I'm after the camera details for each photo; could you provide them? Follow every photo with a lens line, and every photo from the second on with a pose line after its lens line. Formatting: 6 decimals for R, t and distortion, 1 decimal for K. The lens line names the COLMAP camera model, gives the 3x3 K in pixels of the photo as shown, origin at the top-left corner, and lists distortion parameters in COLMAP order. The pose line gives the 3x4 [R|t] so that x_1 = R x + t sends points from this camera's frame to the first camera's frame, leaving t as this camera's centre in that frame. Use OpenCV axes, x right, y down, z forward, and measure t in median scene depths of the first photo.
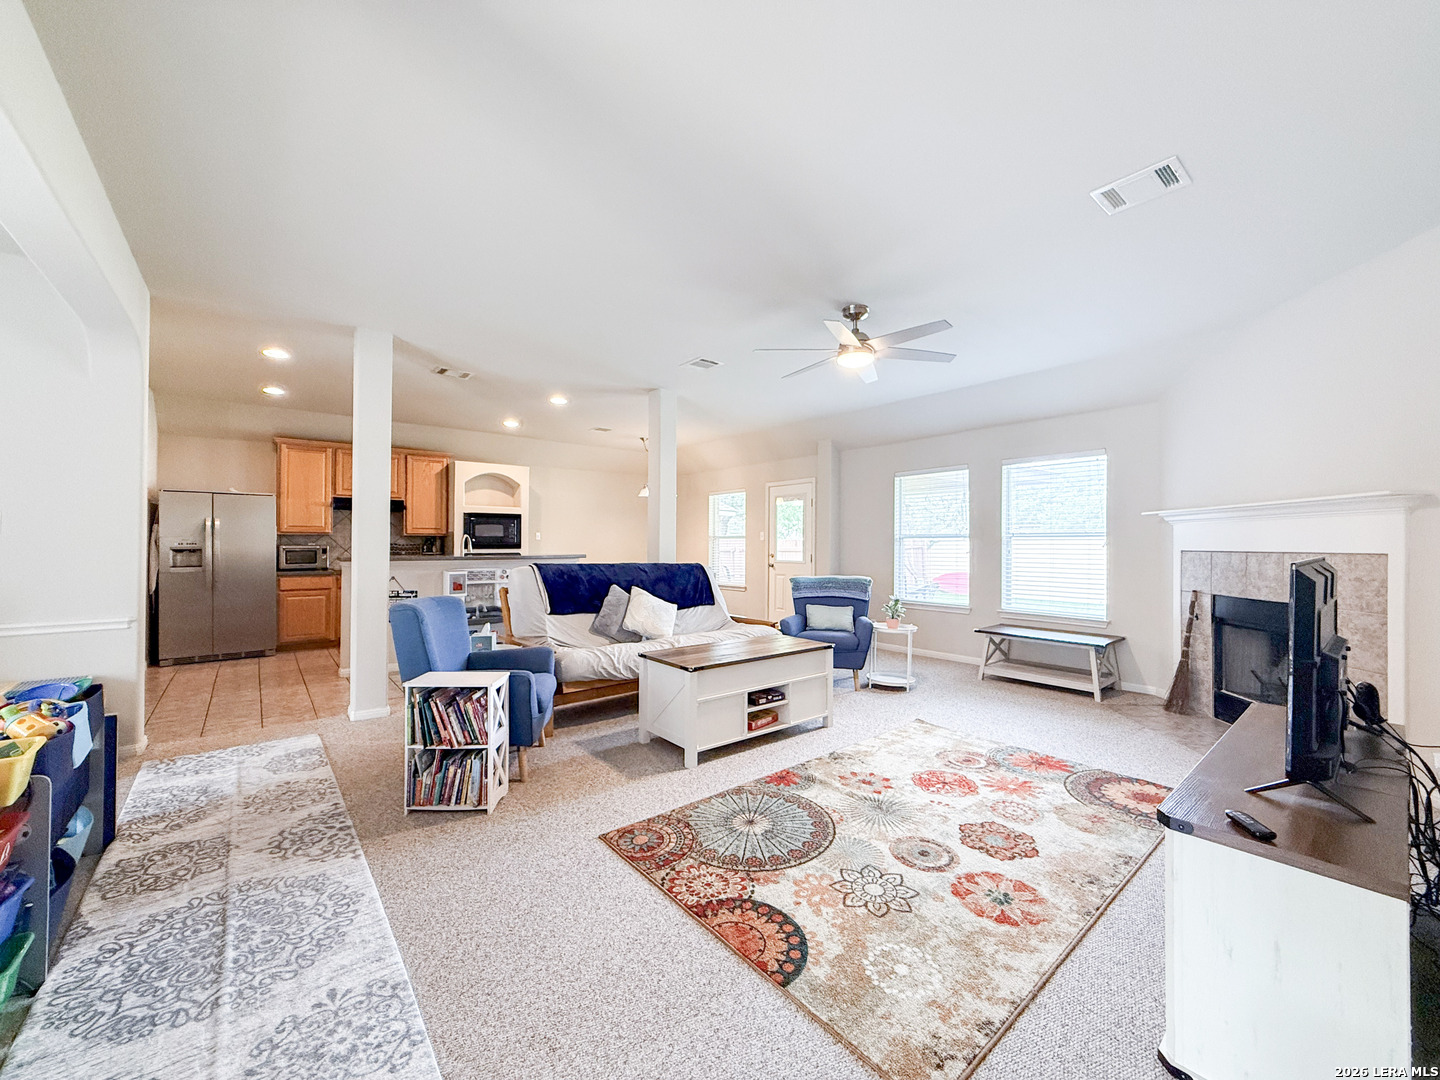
lens RADIAL K [[573.3, 0, 715.6], [0, 573.3, 538.9], [0, 0, 1]] dist [0.000200, 0.000201]
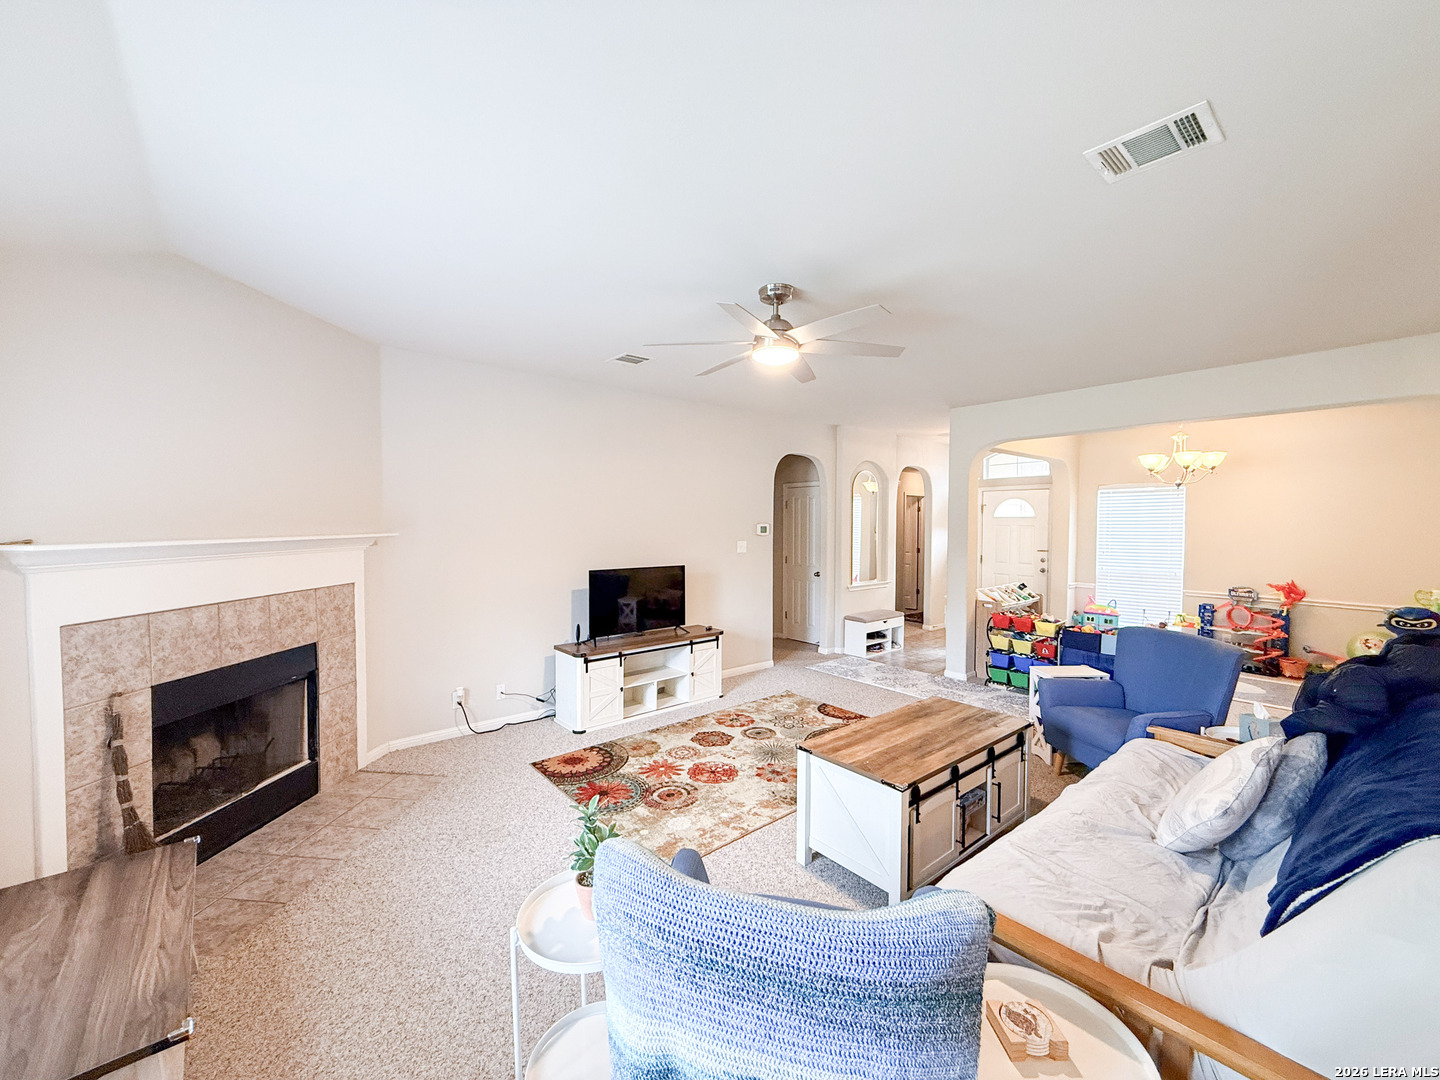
lens RADIAL K [[573.3, 0, 718.9], [0, 573.3, 538.0], [0, 0, 1]] dist [0.000200, 0.000201]
pose [[-0.999728, -0.007632, -0.022034, 0.409472], [-0.008106, 0.999736, 0.021509, -0.098520], [0.021864, 0.021682, -0.999526, 2.171425]]
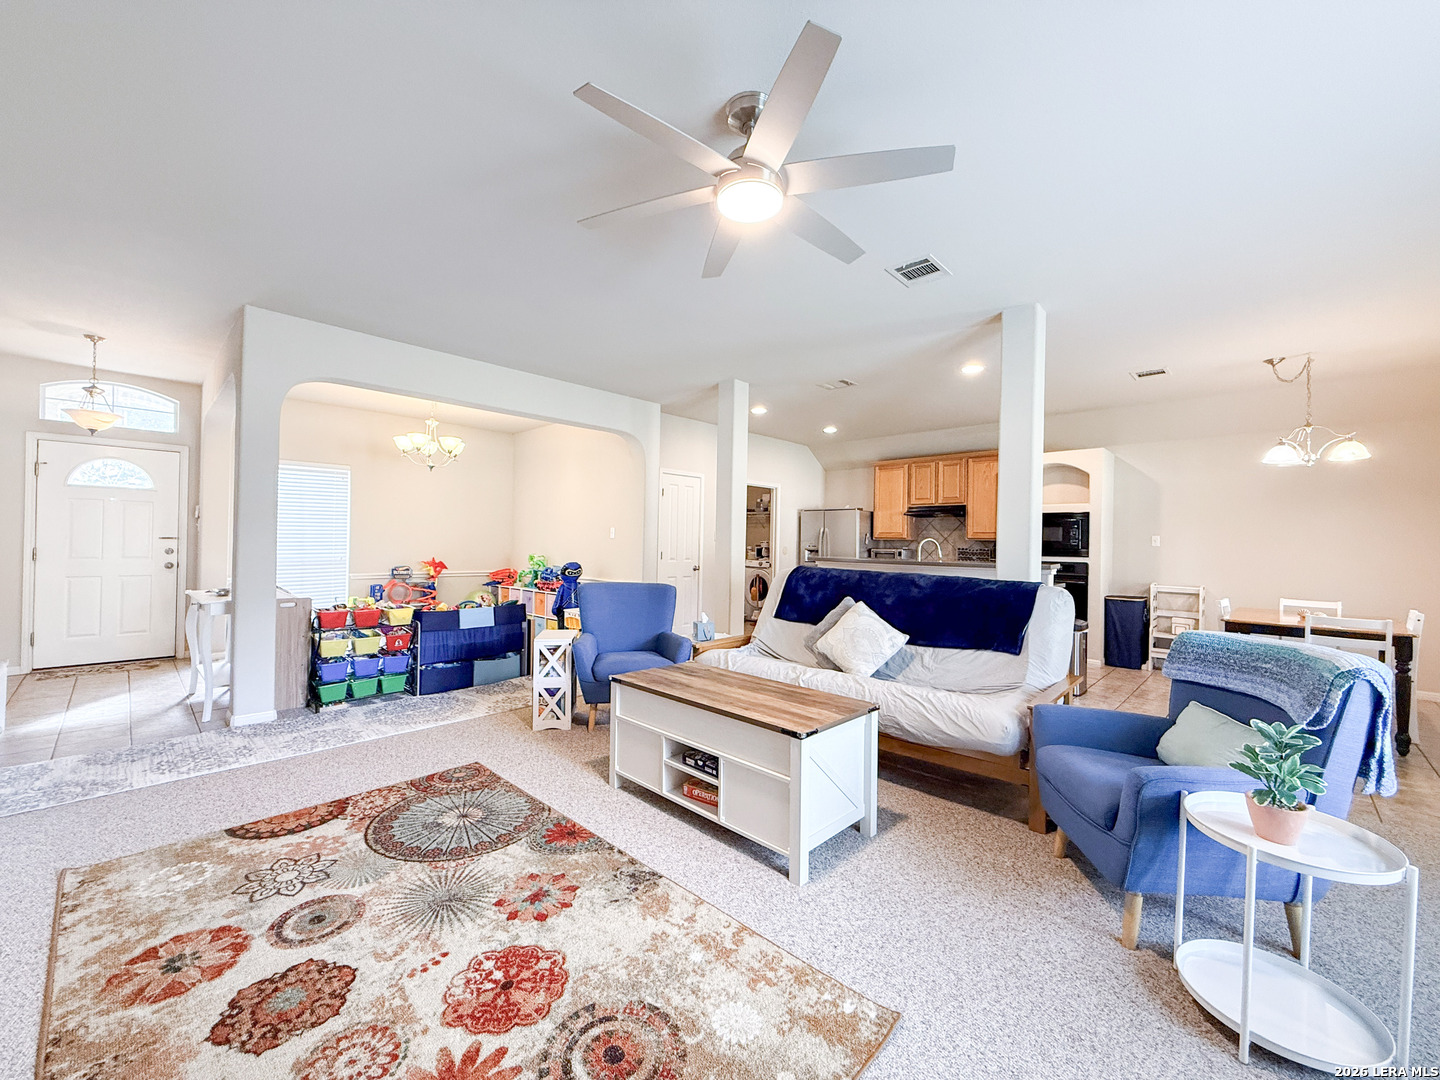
lens RADIAL K [[573.3, 0, 715.0], [0, 573.3, 537.0], [0, 0, 1]] dist [0.000200, 0.000201]
pose [[0.124733, -0.011849, -0.992120, 0.942180], [-0.008754, 0.999877, -0.013042, 0.011557], [0.992152, 0.010312, 0.124614, 1.100334]]
